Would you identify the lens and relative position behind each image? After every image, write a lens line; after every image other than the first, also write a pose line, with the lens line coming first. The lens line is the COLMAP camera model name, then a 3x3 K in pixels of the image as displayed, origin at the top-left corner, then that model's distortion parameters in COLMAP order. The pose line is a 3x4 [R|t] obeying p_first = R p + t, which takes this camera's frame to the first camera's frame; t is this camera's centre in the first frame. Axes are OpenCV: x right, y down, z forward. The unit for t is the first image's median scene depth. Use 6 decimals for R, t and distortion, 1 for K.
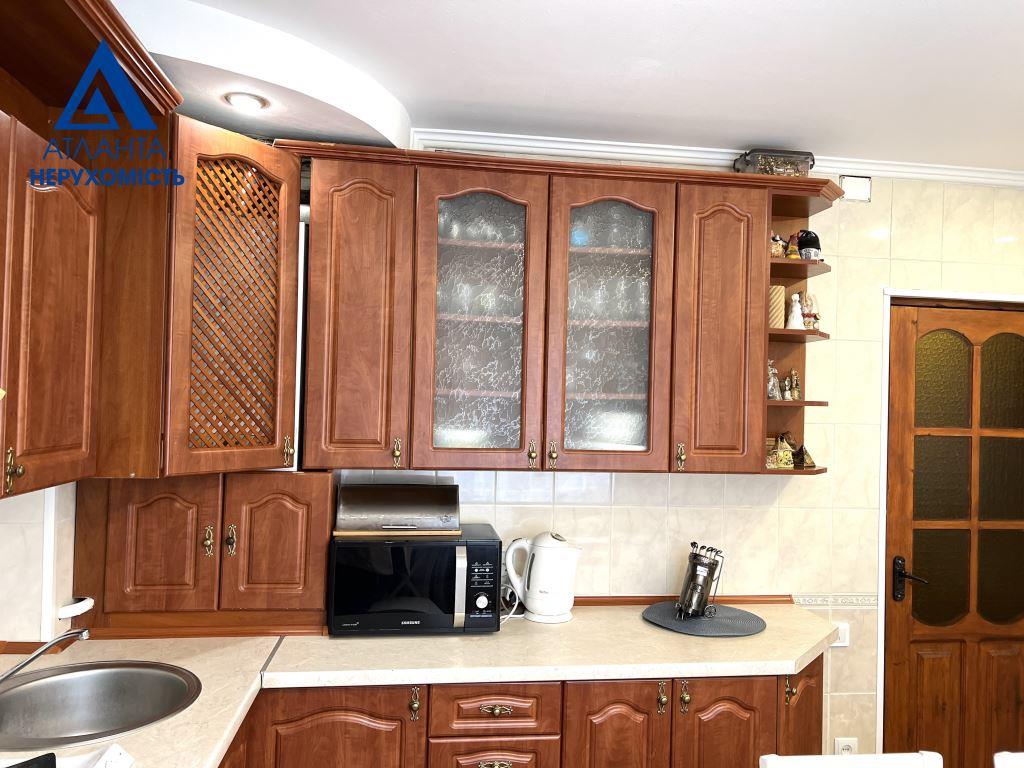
lens RADIAL K [[764.6, 0, 516.7], [0, 764.6, 390.0], [0, 0, 1]] dist [0.066268, -0.083499]
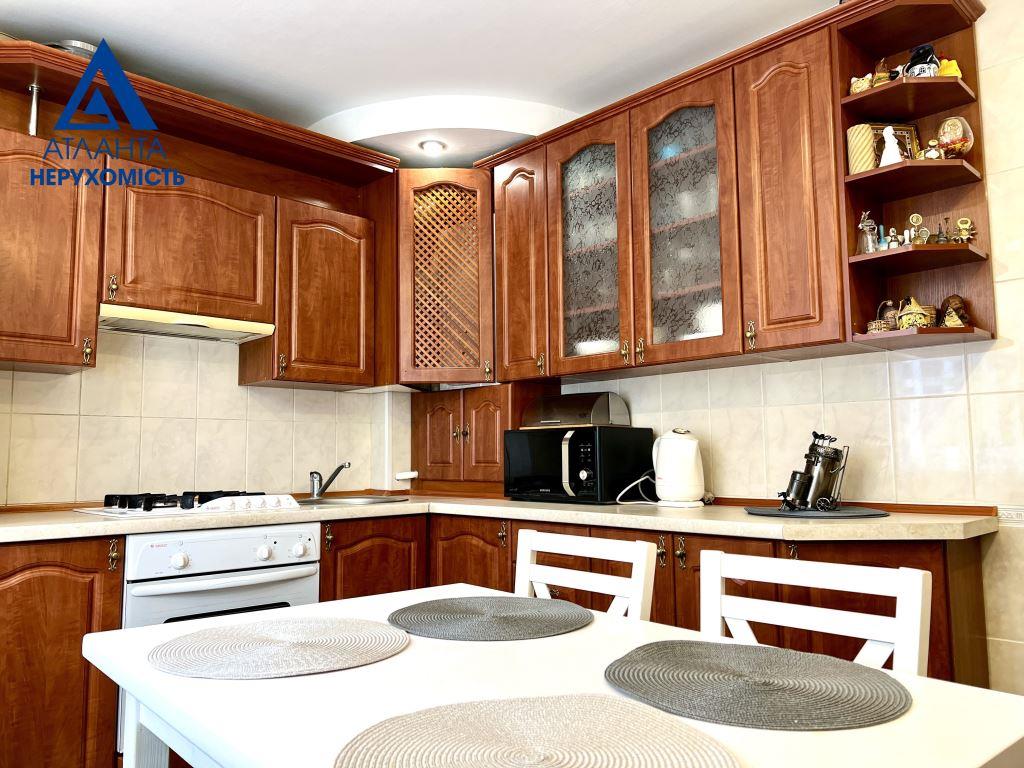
lens RADIAL K [[764.6, 0, 511.1], [0, 764.6, 389.5], [0, 0, 1]] dist [0.066268, -0.083499]
pose [[0.583296, -0.104858, -0.805463, 0.869620], [0.037100, 0.994037, -0.102541, 0.261231], [0.811412, 0.029929, 0.583708, 0.201497]]
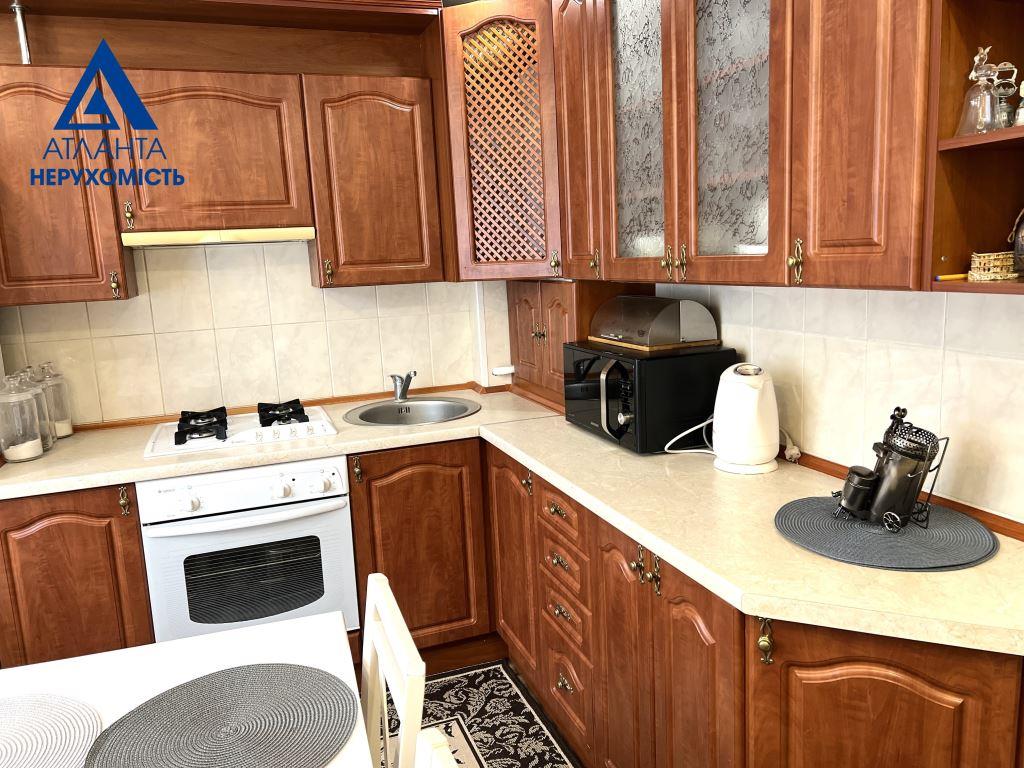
lens RADIAL K [[764.6, 0, 519.3], [0, 764.6, 381.0], [0, 0, 1]] dist [0.066268, -0.083499]
pose [[0.215868, 0.129174, -0.967840, 0.843194], [0.069250, 0.986689, 0.147136, 0.080905], [0.973964, -0.098784, 0.204049, 0.684489]]
